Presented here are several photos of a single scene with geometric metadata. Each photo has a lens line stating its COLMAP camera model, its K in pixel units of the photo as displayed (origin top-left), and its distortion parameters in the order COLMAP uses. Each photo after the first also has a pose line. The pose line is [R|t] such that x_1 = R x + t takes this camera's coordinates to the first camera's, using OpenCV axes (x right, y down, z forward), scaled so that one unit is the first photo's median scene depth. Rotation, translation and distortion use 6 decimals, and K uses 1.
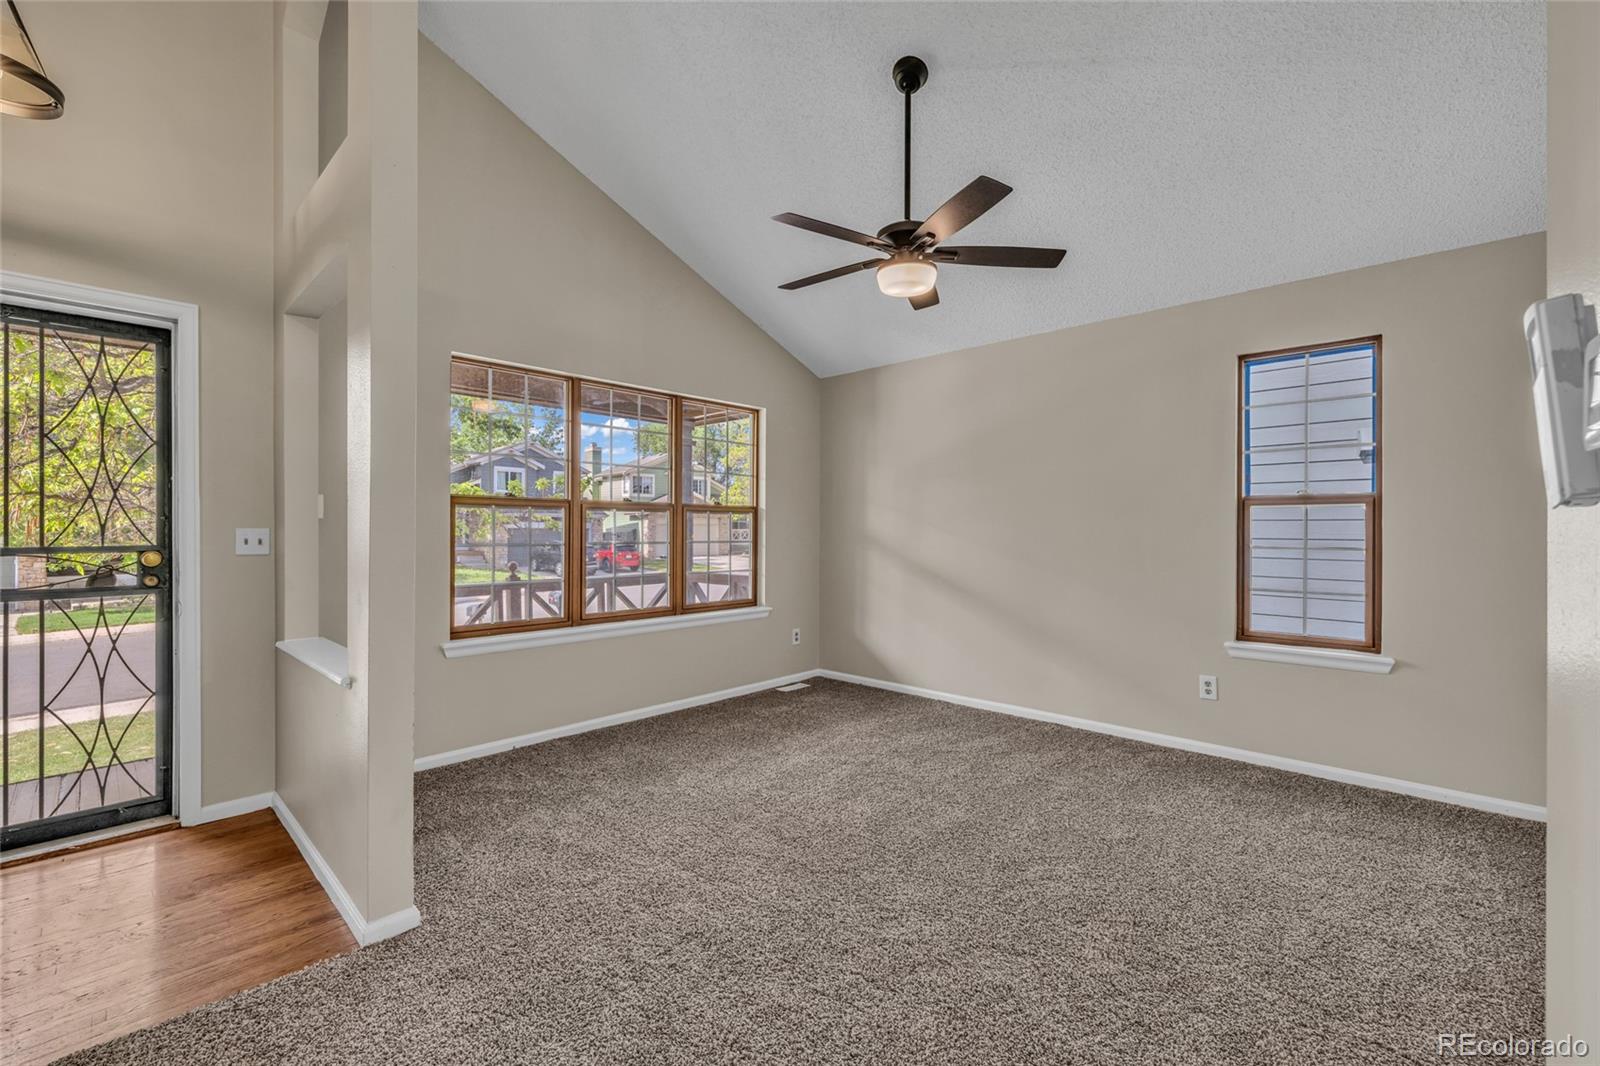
lens RADIAL K [[667.8, 0, 799.1], [0, 667.8, 531.2], [0, 0, 1]] dist [-0.000118, 0.000095]
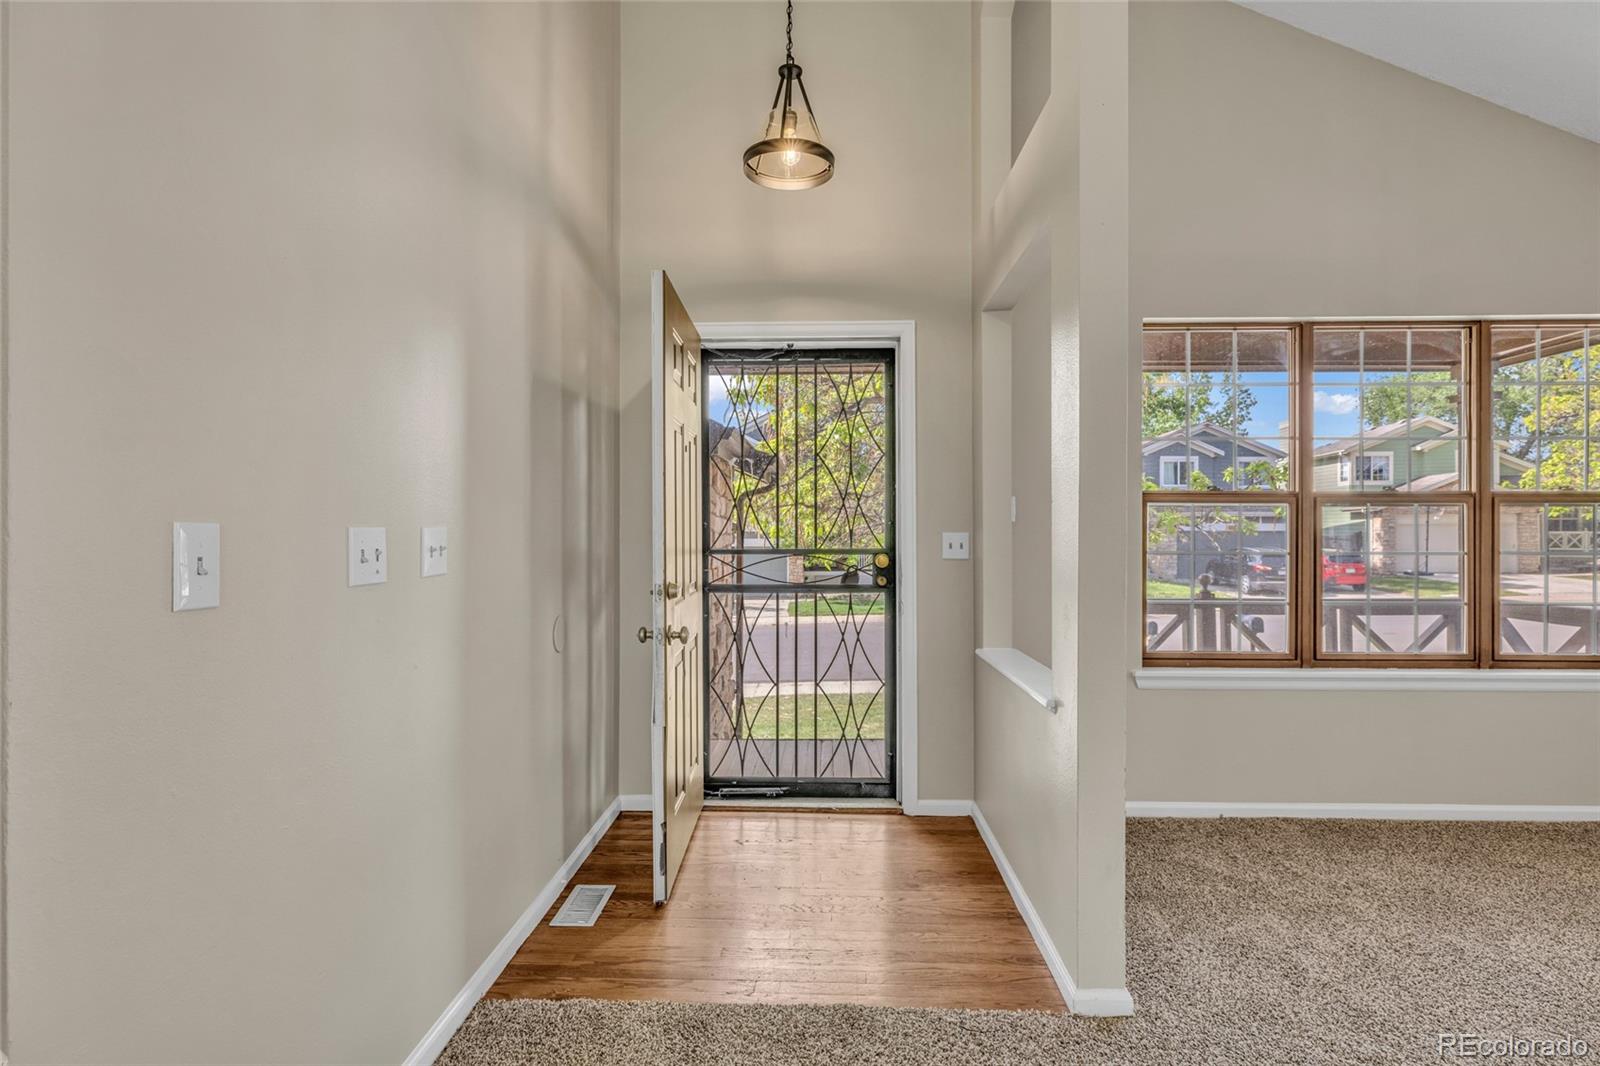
lens RADIAL K [[804.6, 0, 800.0], [0, 804.6, 533.0], [0, 0, 1]] dist [0.000012, -0.000156]
pose [[0.663334, -0.000980, -0.748323, -0.068333], [-0.000297, 0.999999, -0.001574, -0.001621], [0.748324, 0.001266, 0.663333, 0.024230]]
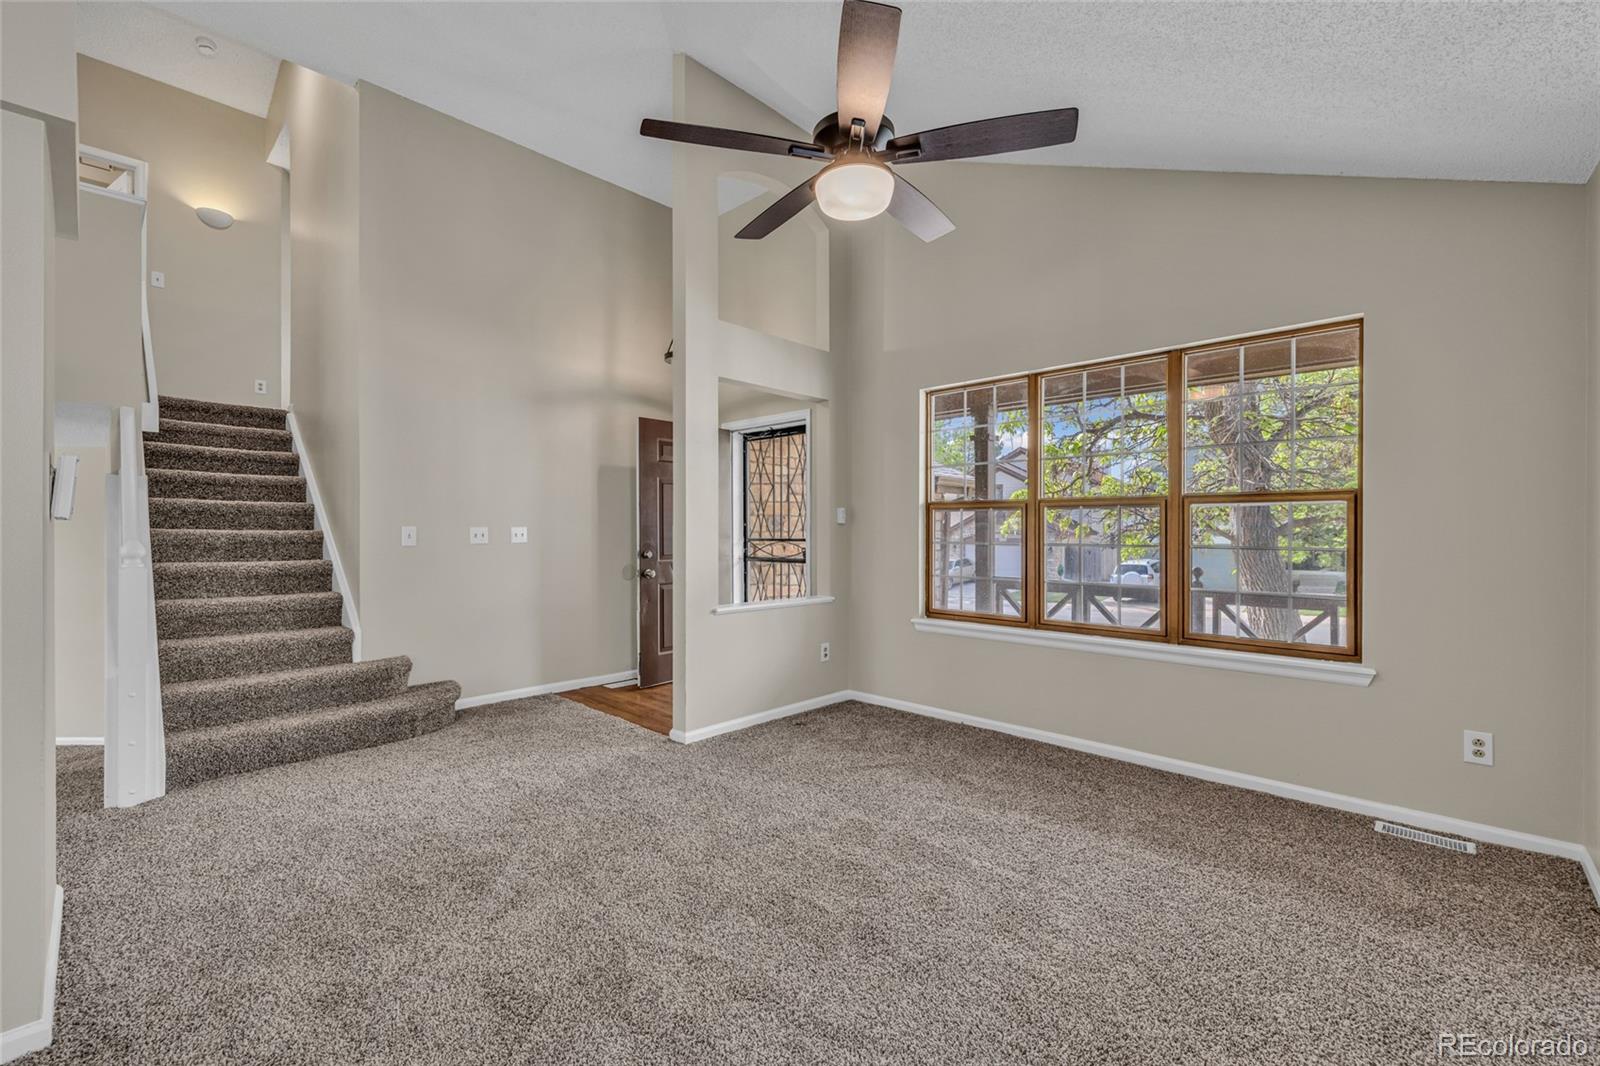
lens RADIAL K [[667.8, 0, 799.1], [0, 667.8, 531.2], [0, 0, 1]] dist [-0.000118, 0.000095]
pose [[-0.006555, -0.000451, -0.999978, 0.932499], [-0.003064, 0.999995, -0.000431, 0.001543], [0.999974, 0.003061, -0.006557, 0.964570]]
